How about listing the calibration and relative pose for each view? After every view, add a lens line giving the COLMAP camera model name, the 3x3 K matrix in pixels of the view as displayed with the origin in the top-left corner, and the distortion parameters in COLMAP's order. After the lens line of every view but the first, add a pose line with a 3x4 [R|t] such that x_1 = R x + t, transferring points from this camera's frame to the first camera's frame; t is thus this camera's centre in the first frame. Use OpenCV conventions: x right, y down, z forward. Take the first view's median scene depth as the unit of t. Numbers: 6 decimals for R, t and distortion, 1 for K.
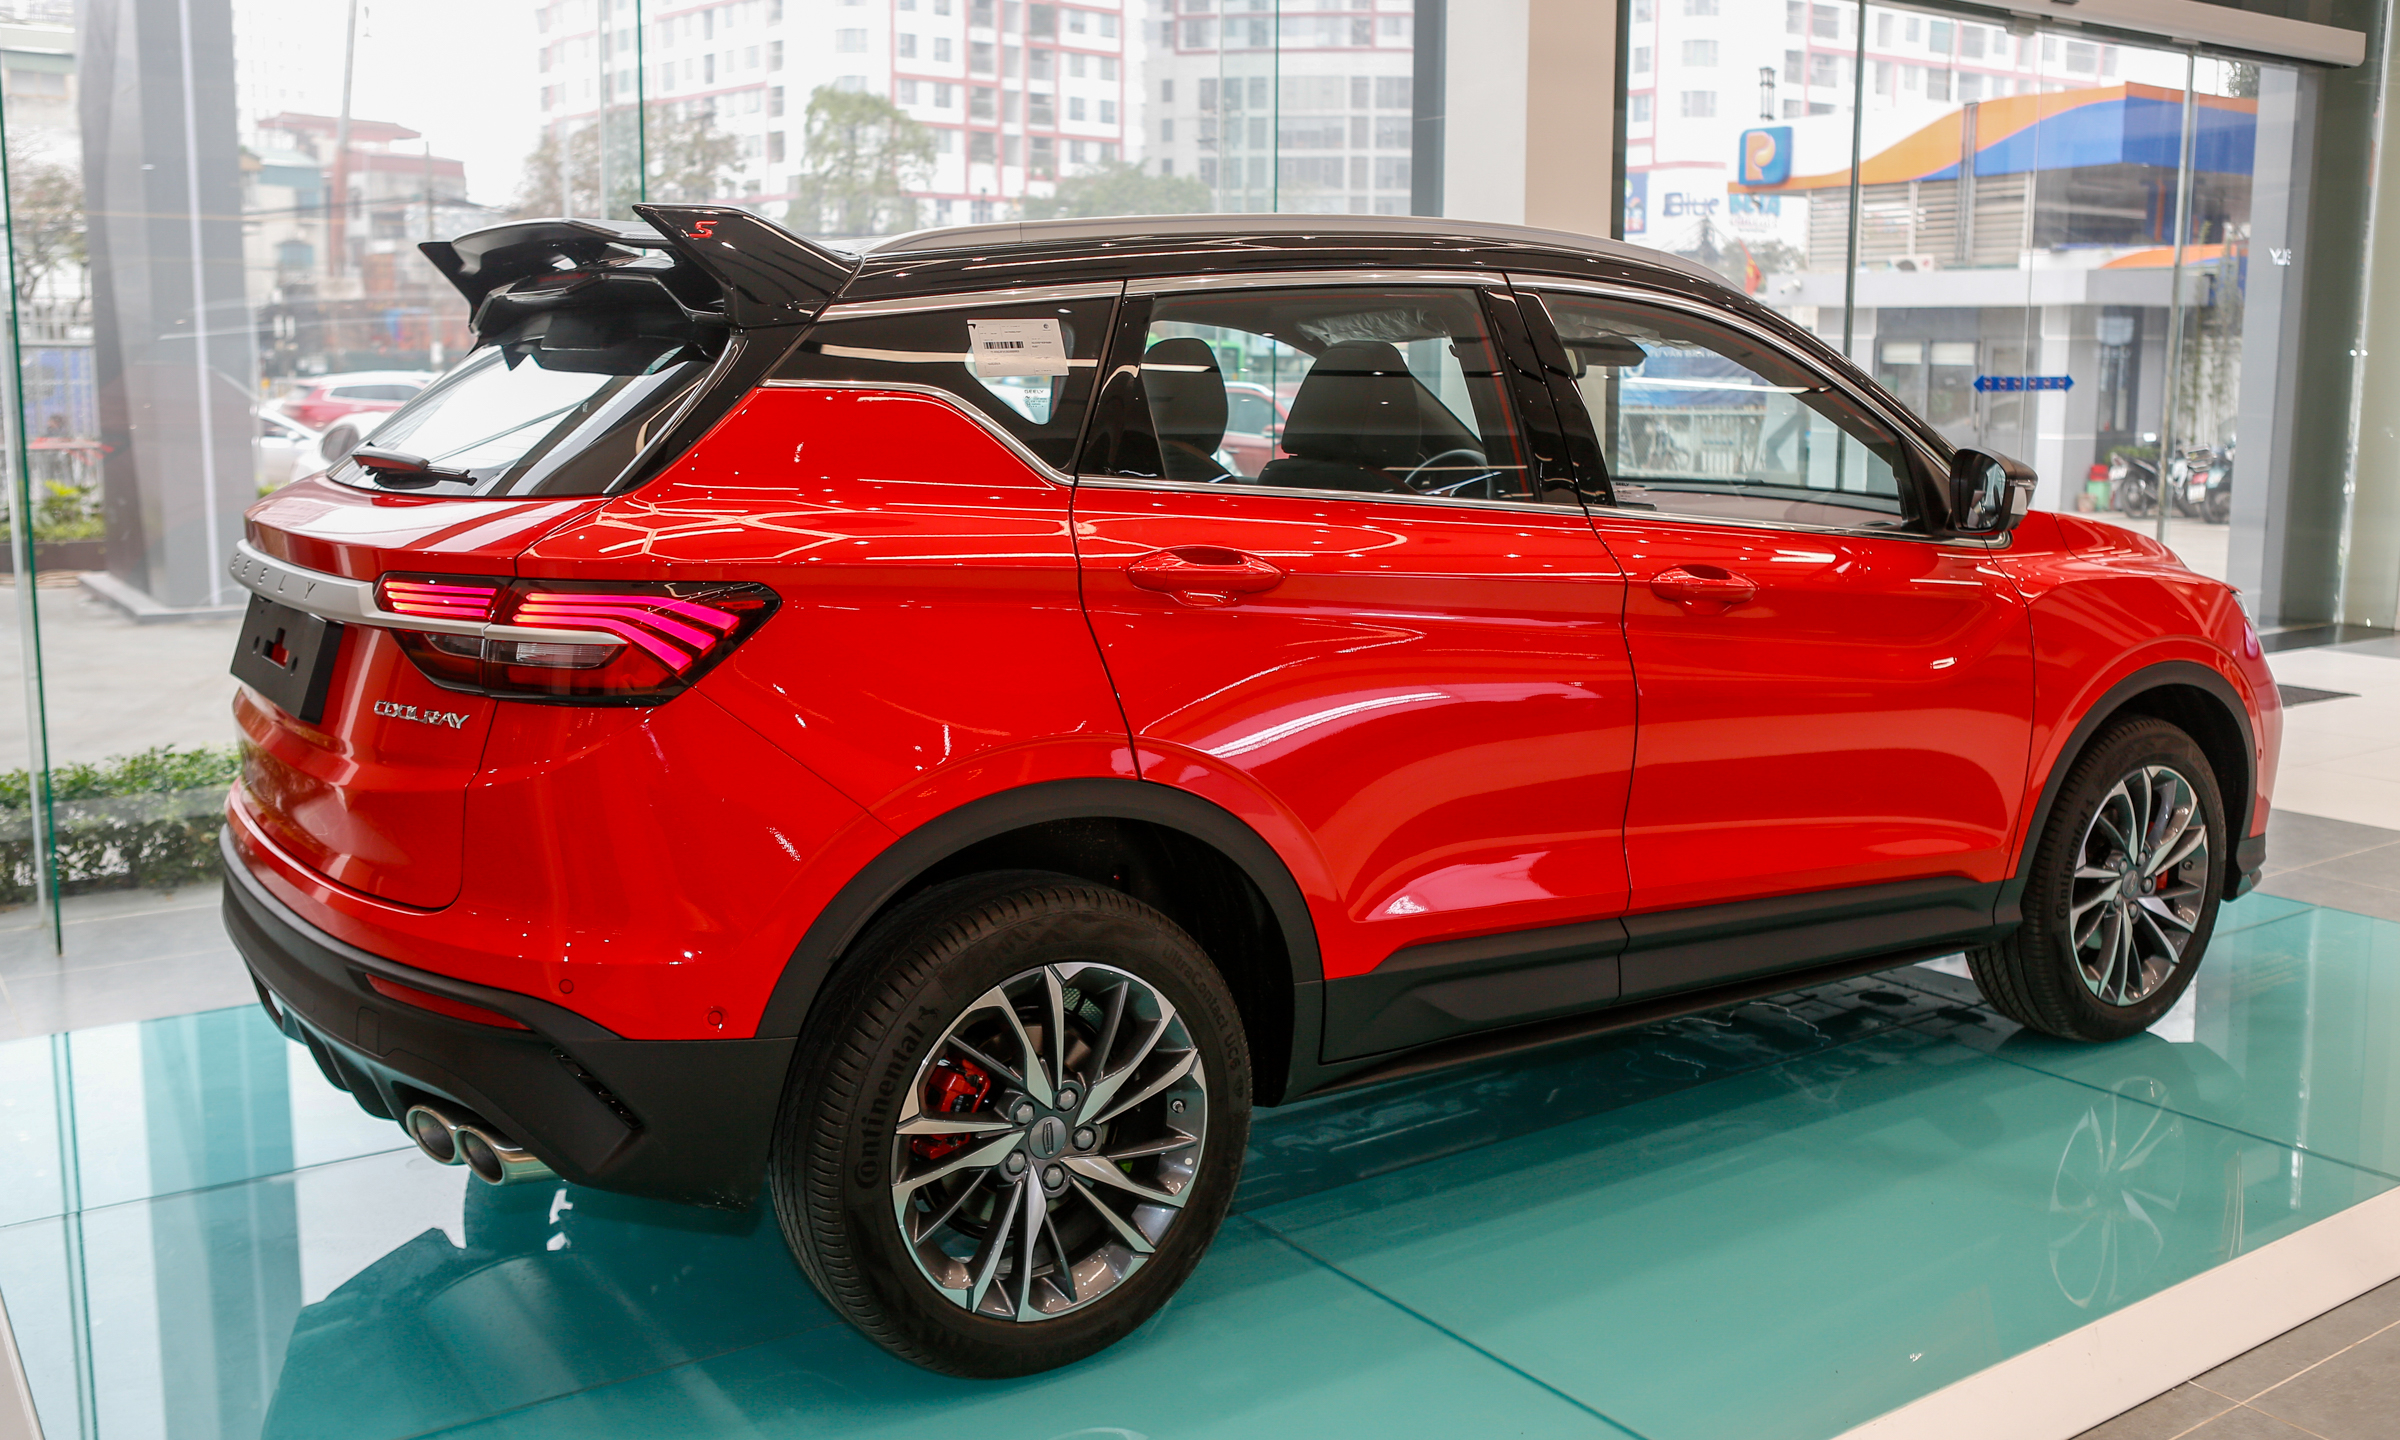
lens RADIAL K [[2145.8, 0, 1200.2], [0, 2145.8, 698.4], [0, 0, 1]] dist [-0.028885, 0.001276]
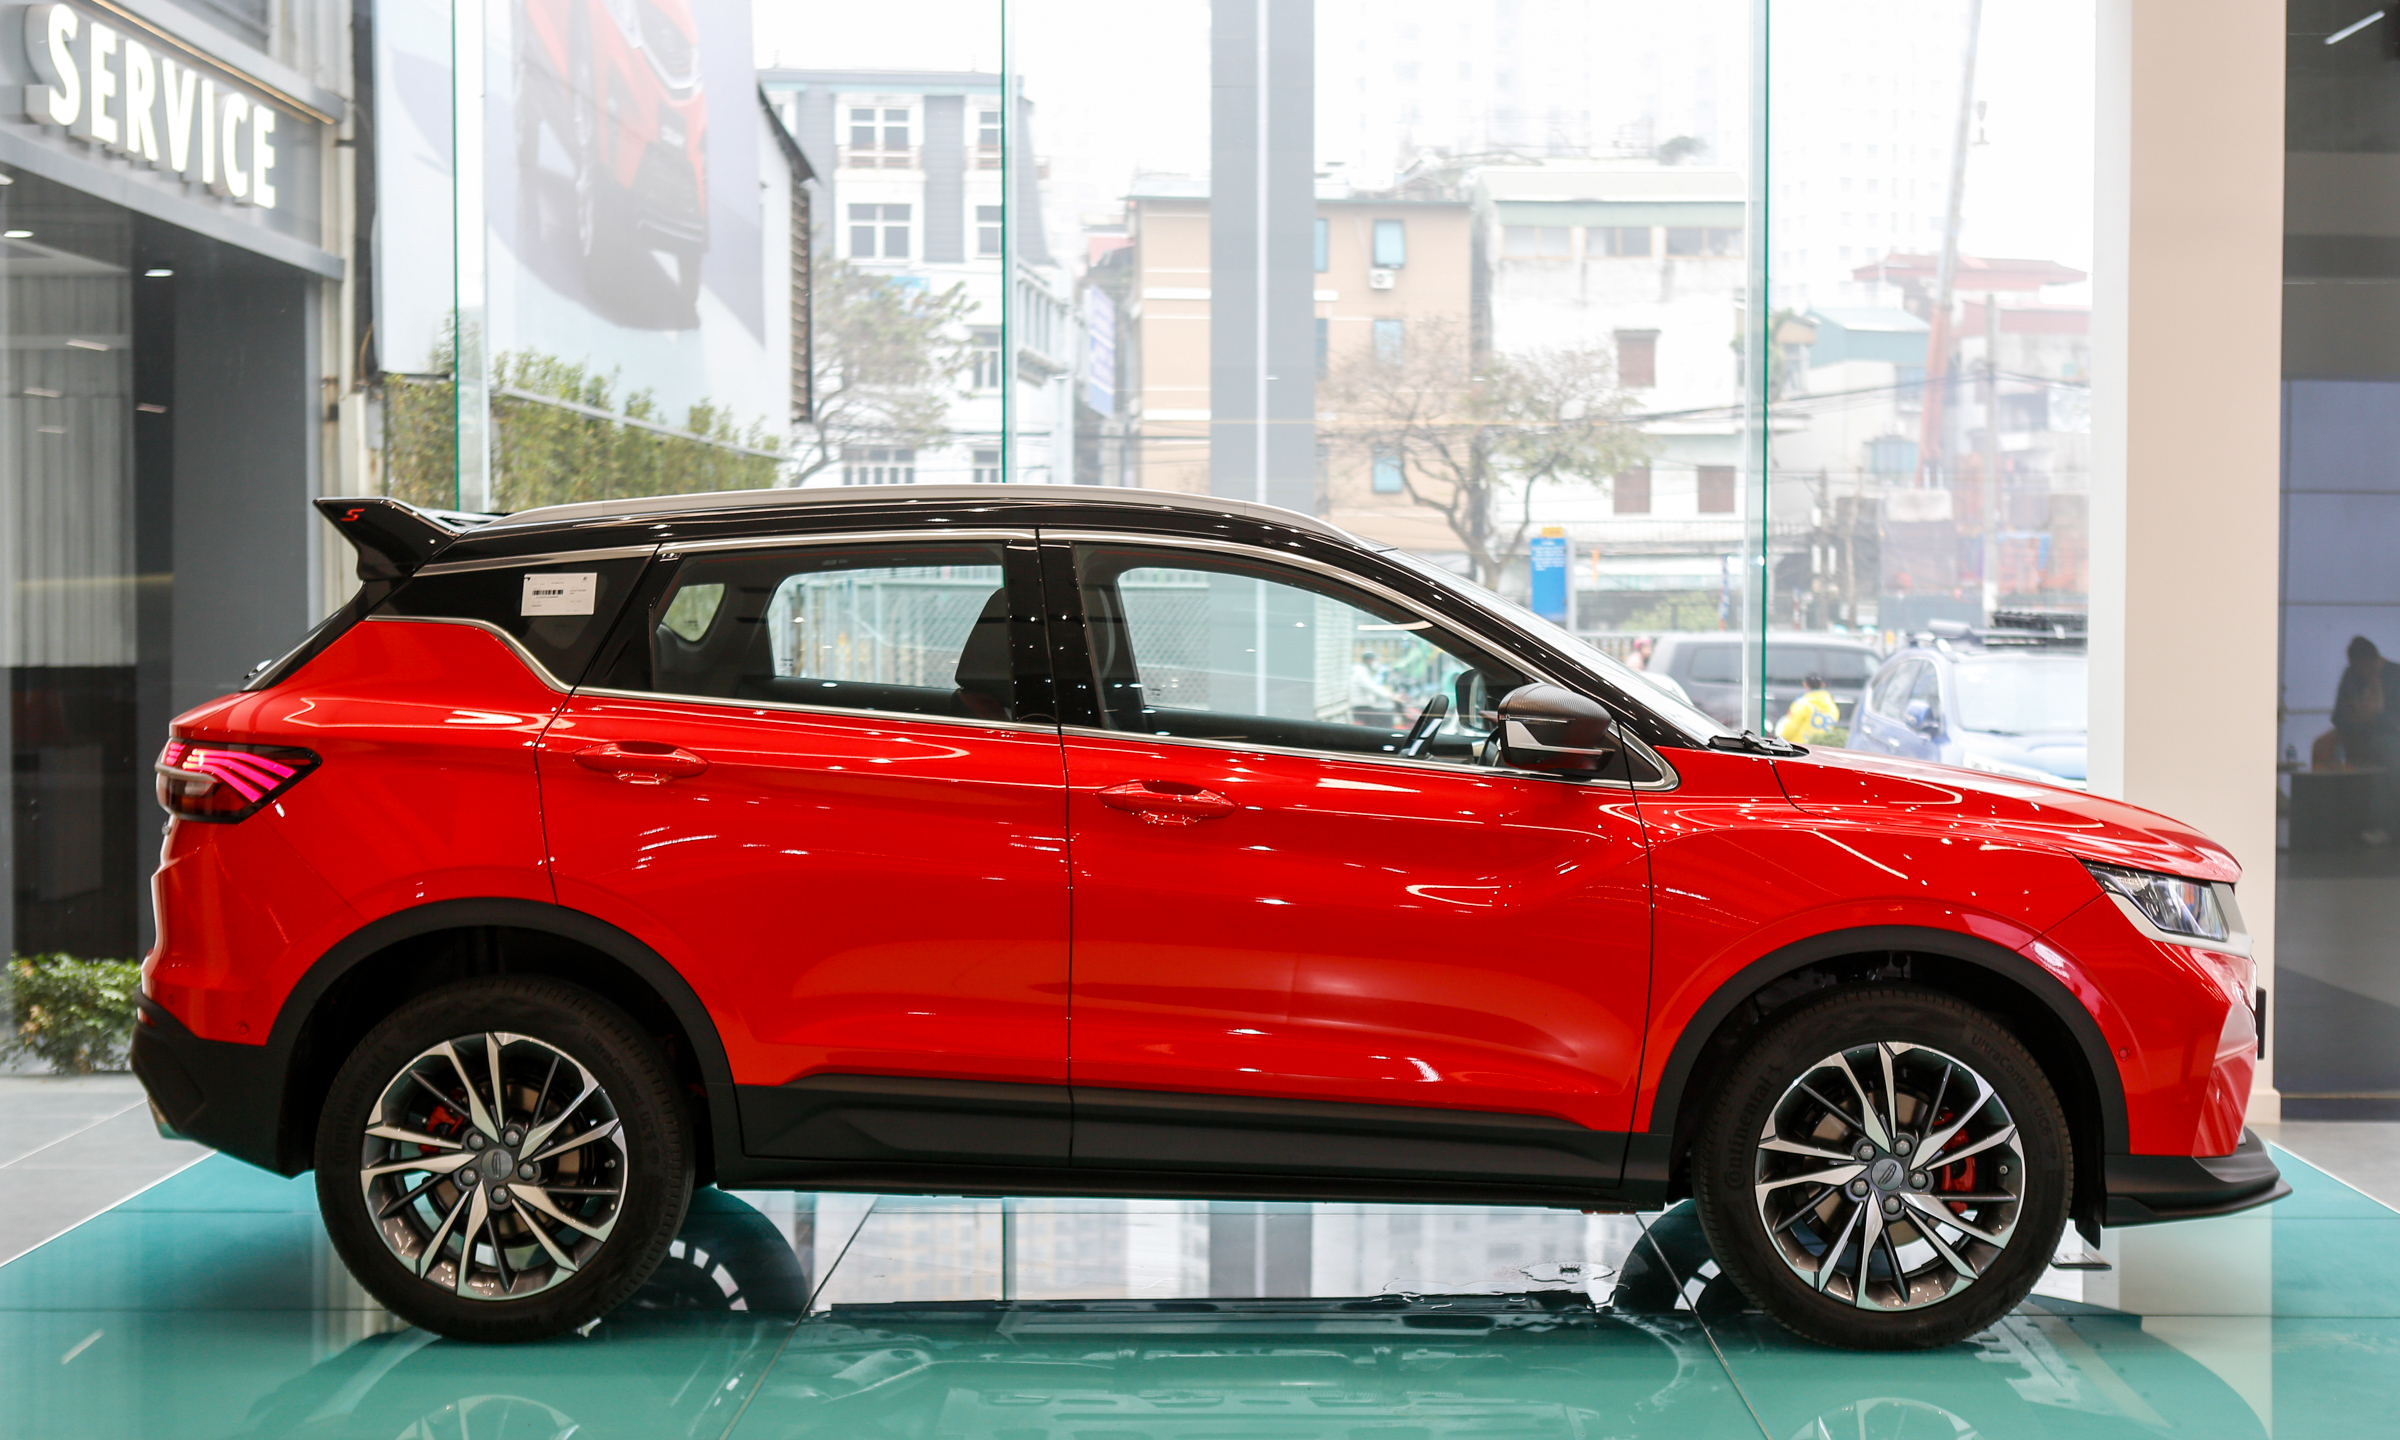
lens RADIAL K [[3437.1, 0, 1204.1], [0, 3437.1, 726.3], [0, 0, 1]] dist [-0.002272, 0.000000]
pose [[0.809500, 0.018340, -0.586833, 1.320870], [-0.089876, 0.991603, -0.092988, 0.076194], [0.580200, 0.128016, 0.804351, -0.451430]]
